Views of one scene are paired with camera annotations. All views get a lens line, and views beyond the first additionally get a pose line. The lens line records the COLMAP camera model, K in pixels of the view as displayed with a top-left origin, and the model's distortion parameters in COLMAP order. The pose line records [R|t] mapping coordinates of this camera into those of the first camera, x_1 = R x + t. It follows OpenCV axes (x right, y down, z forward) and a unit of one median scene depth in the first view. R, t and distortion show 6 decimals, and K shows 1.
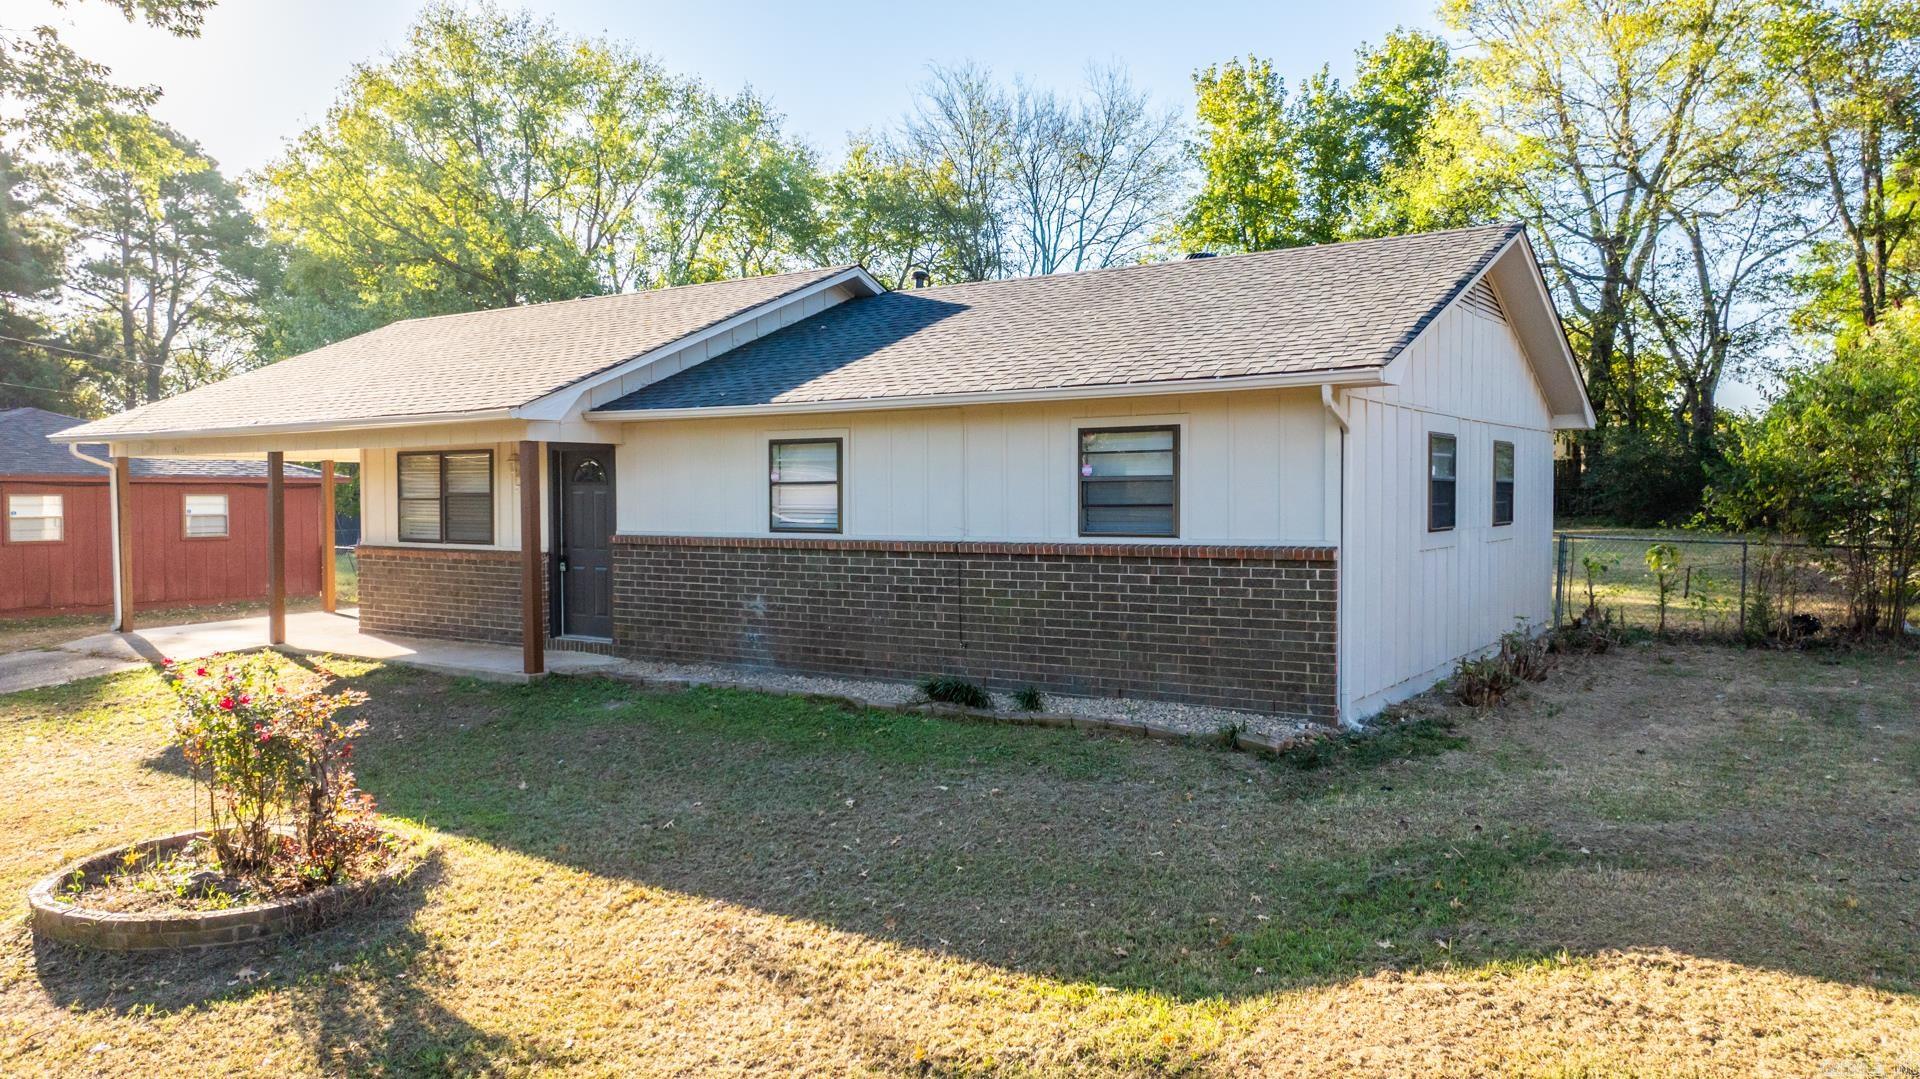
lens RADIAL K [[1371.7, 0, 953.8], [0, 1371.7, 536.4], [0, 0, 1]] dist [-0.000957, 0.008033]
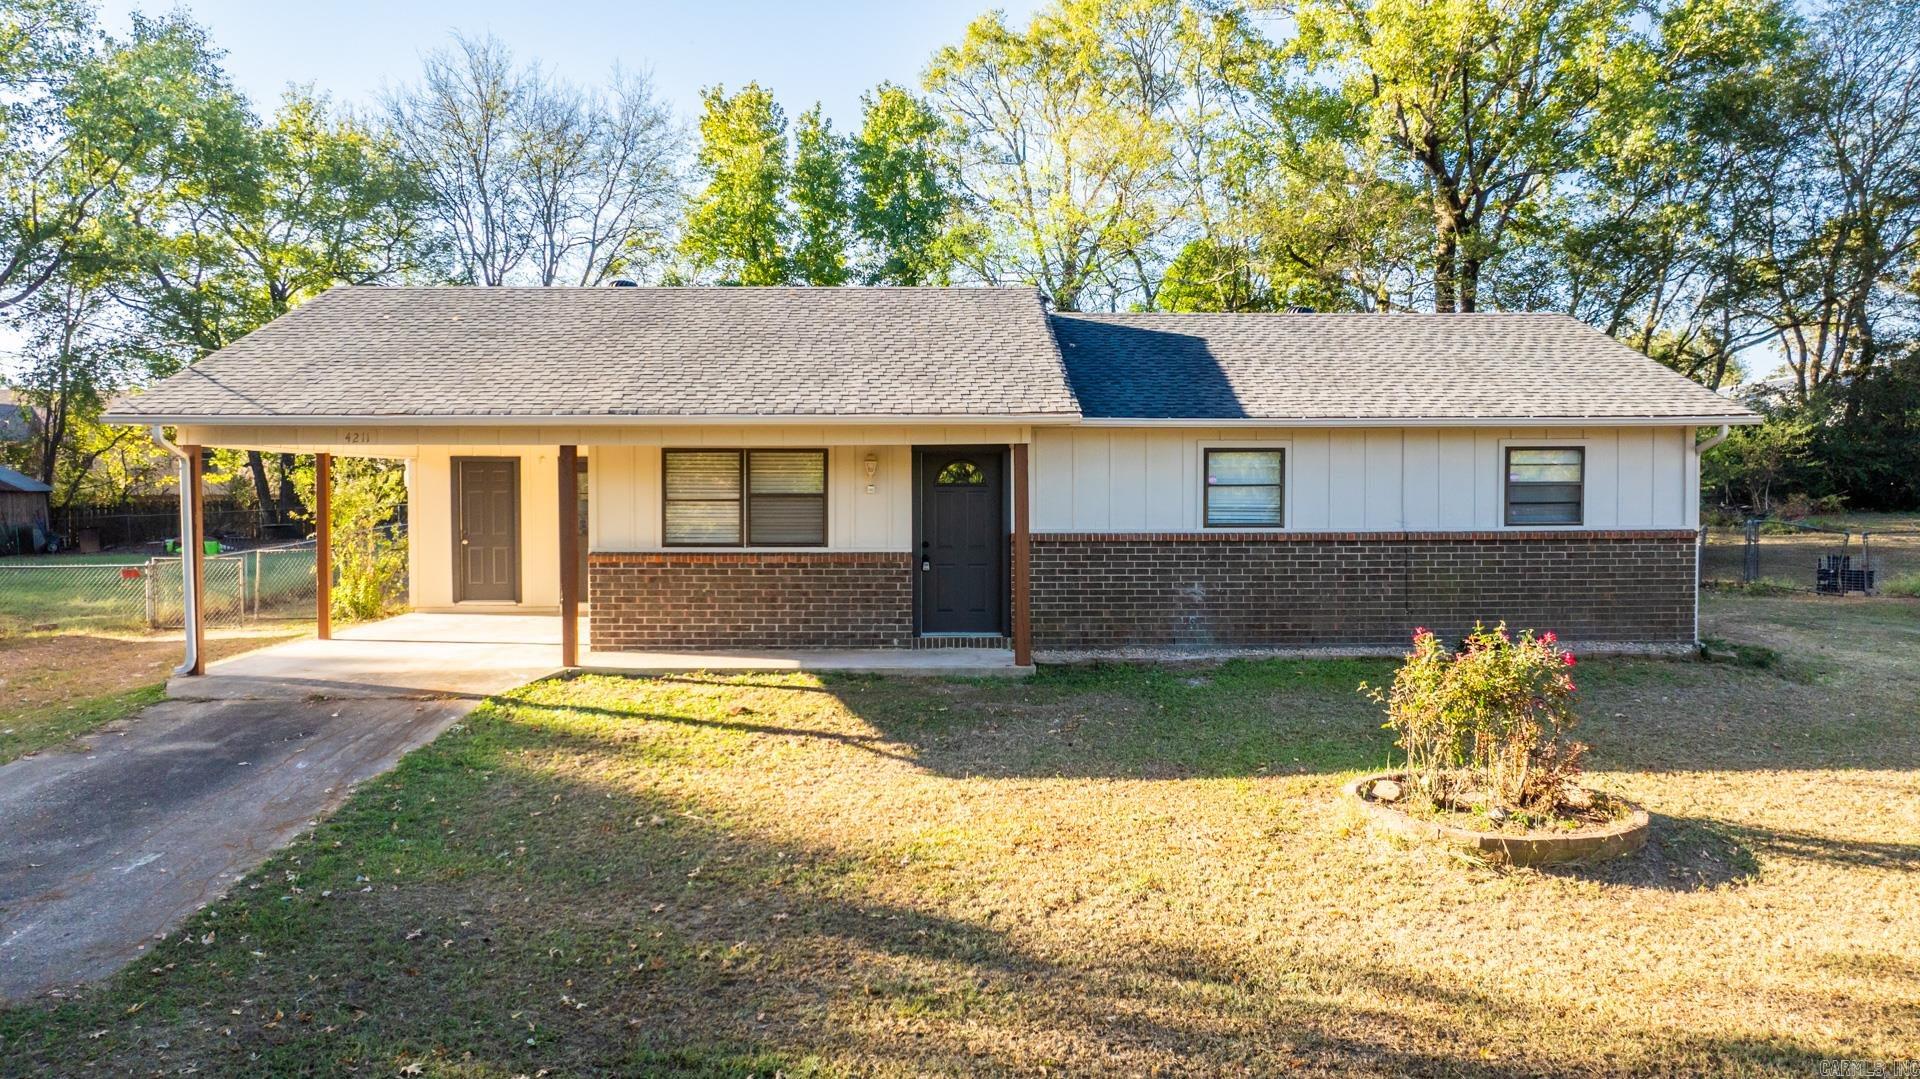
lens RADIAL K [[1371.7, 0, 955.5], [0, 1371.7, 532.0], [0, 0, 1]] dist [-0.000957, 0.008033]
pose [[0.805248, -0.015165, 0.592744, -1.046855], [0.017953, 0.999838, 0.001191, -0.004788], [-0.592666, 0.009682, 0.805390, 0.204428]]
